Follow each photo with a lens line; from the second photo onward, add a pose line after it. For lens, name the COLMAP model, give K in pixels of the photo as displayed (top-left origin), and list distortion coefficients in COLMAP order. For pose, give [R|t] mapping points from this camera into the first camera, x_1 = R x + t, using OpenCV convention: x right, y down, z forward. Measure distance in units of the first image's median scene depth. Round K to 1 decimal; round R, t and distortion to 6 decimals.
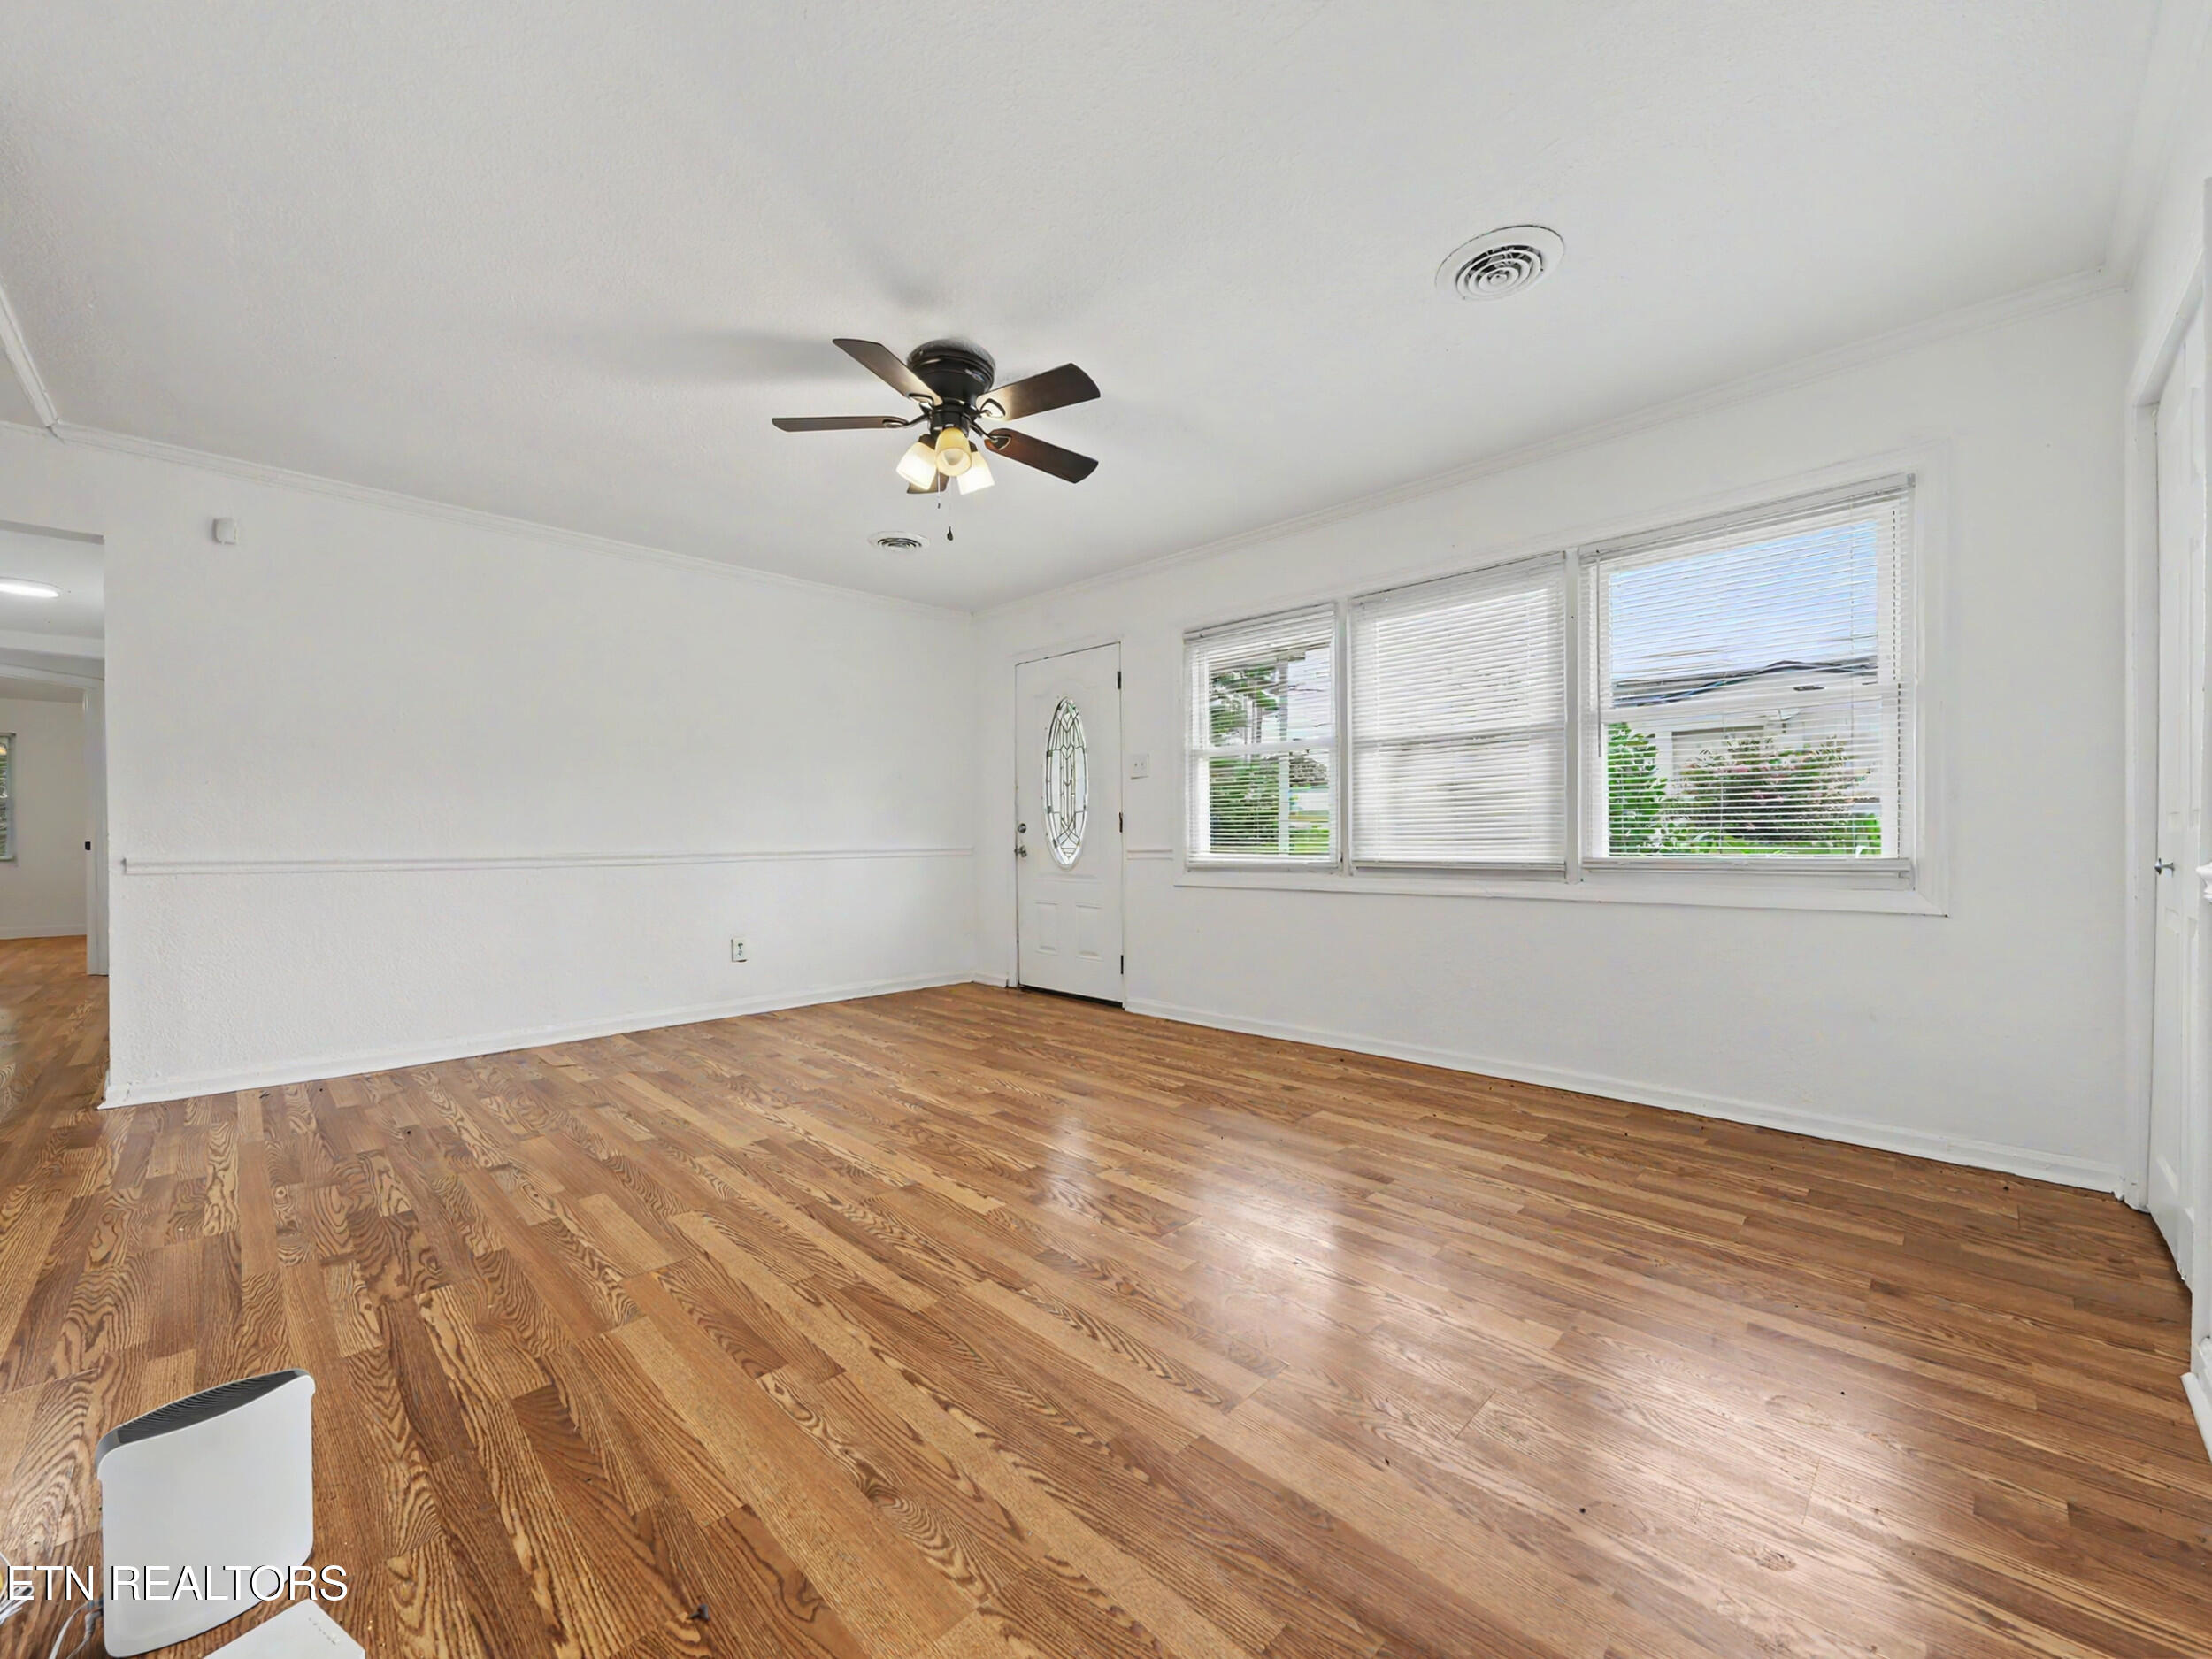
lens RADIAL K [[867.2, 0, 1100.0], [0, 867.2, 834.8], [0, 0, 1]] dist [-0.001701, -0.000451]
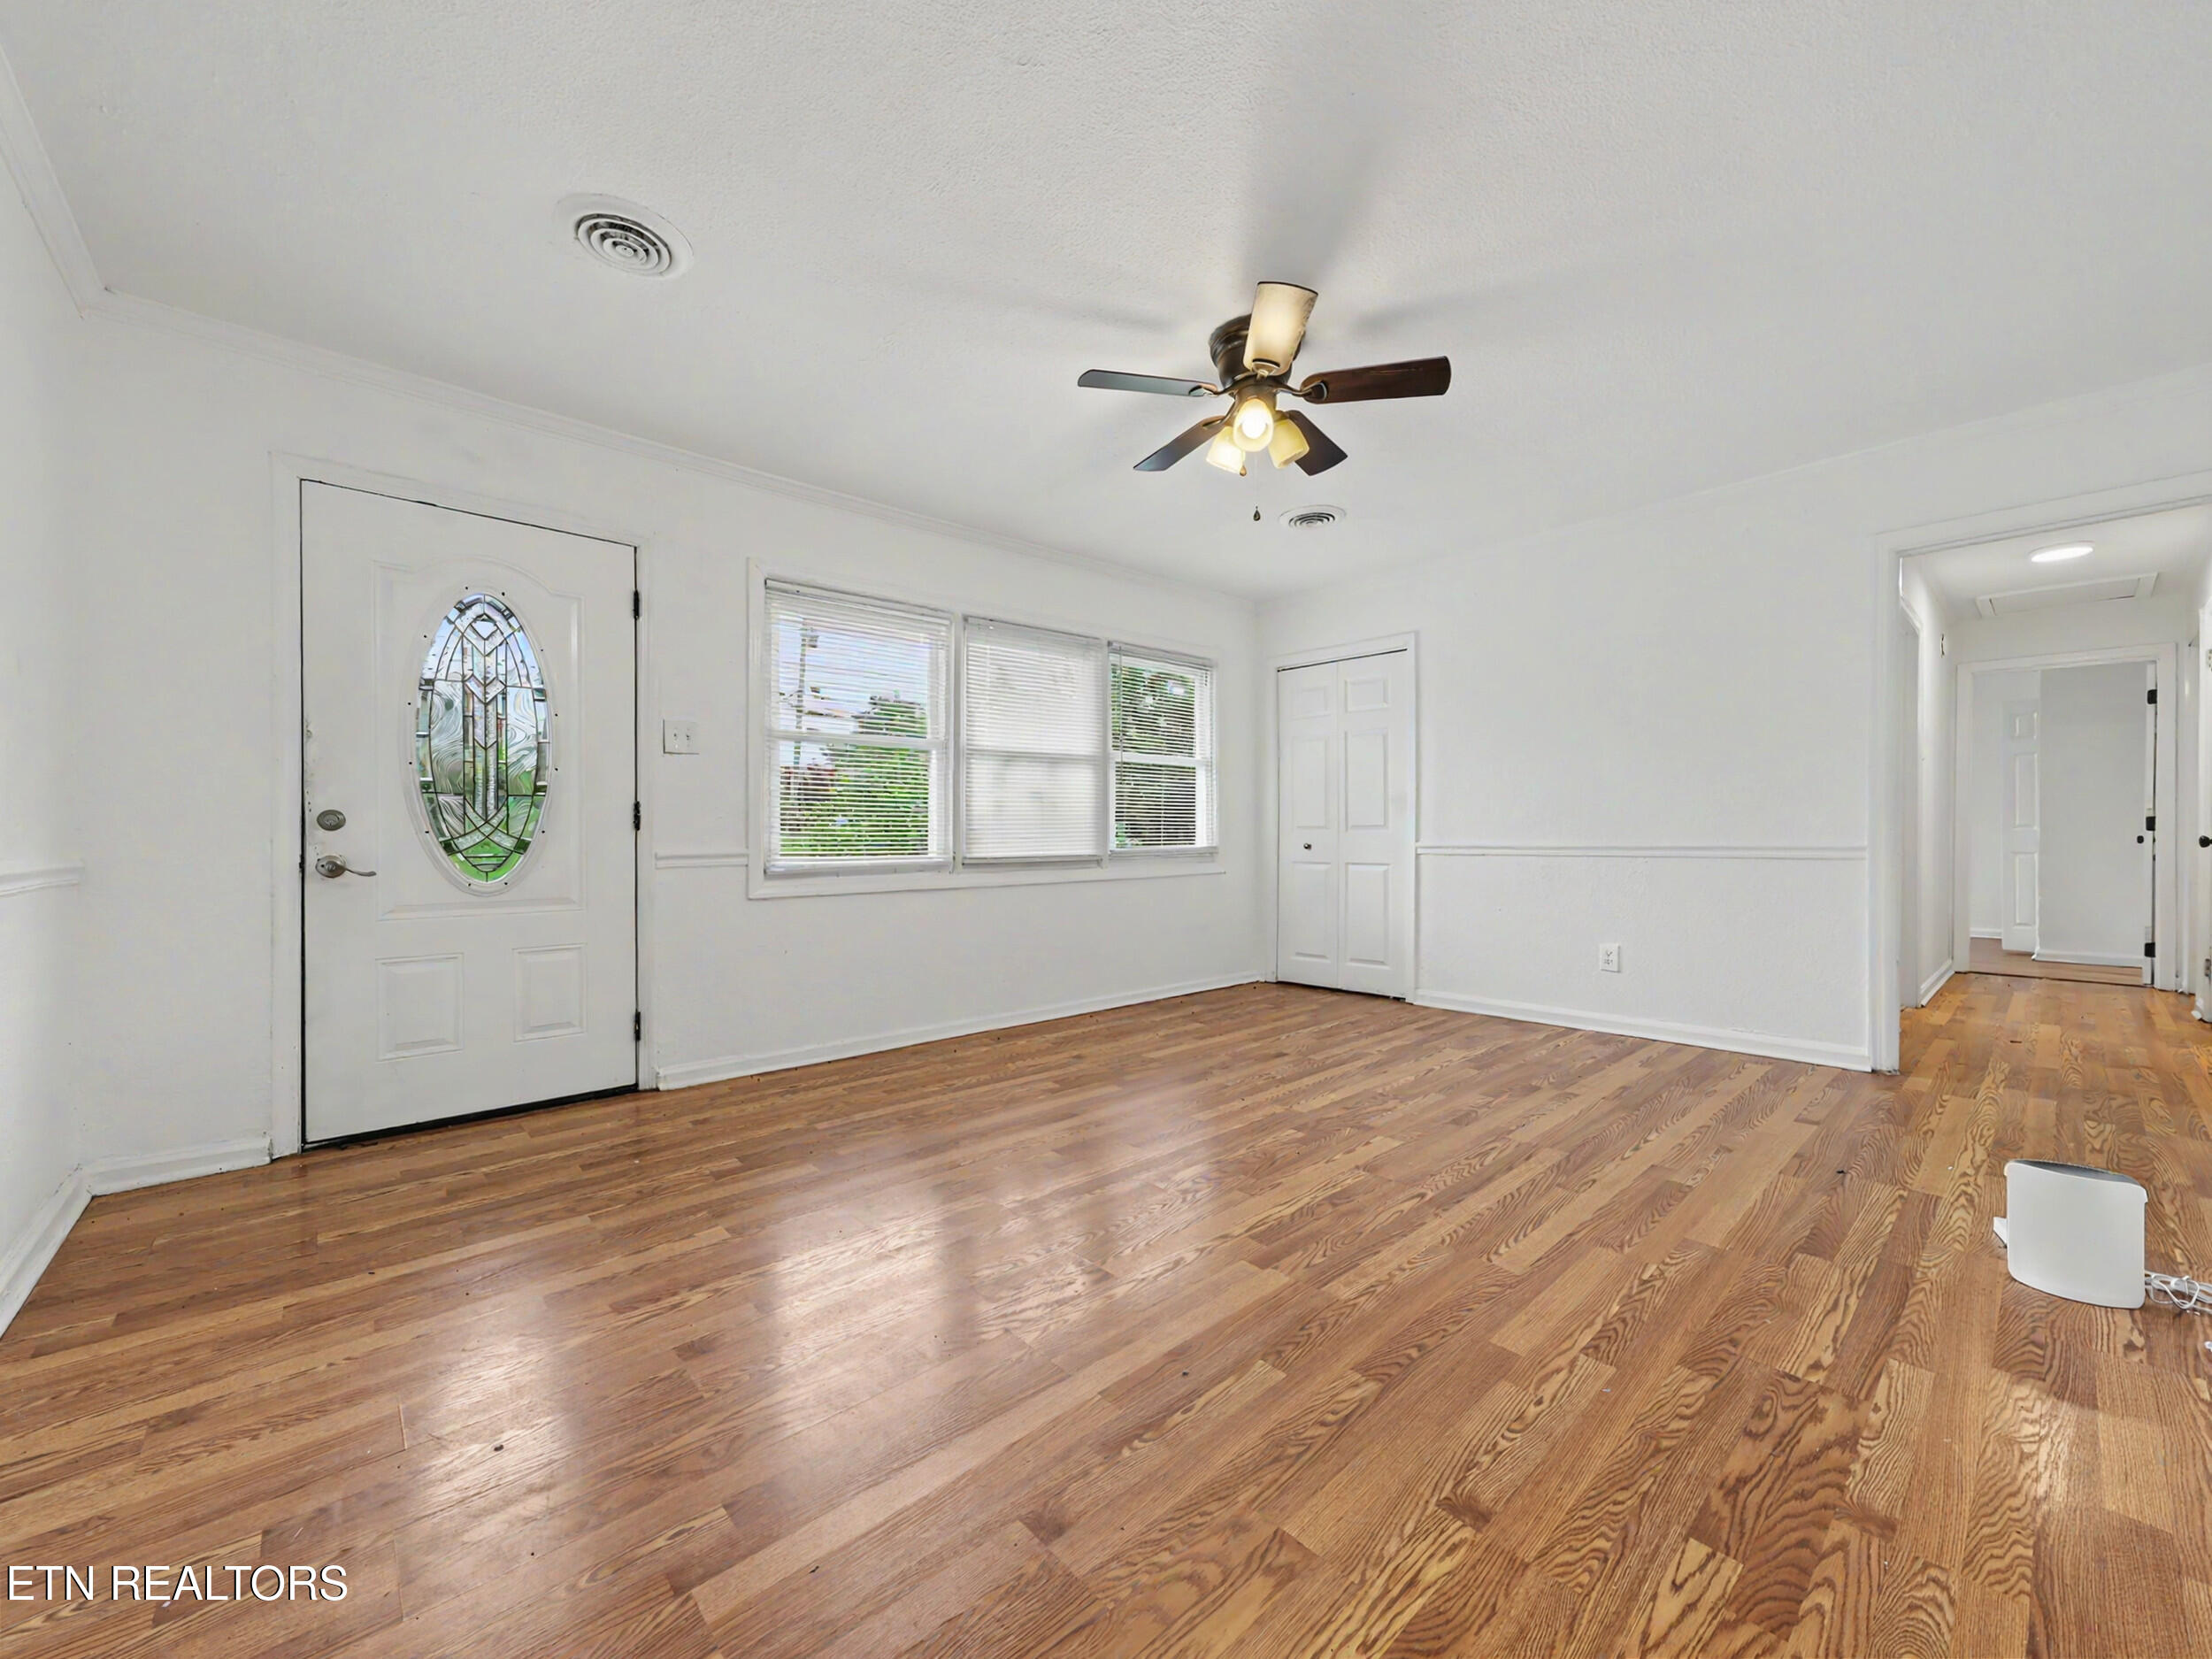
lens RADIAL K [[867.2, 0, 1100.0], [0, 867.2, 834.8], [0, 0, 1]] dist [-0.001701, -0.000451]
pose [[0.058318, 0.003224, 0.998293, -1.364636], [0.004373, 0.999984, -0.003485, 0.010041], [-0.998288, 0.004569, 0.058303, 1.347997]]
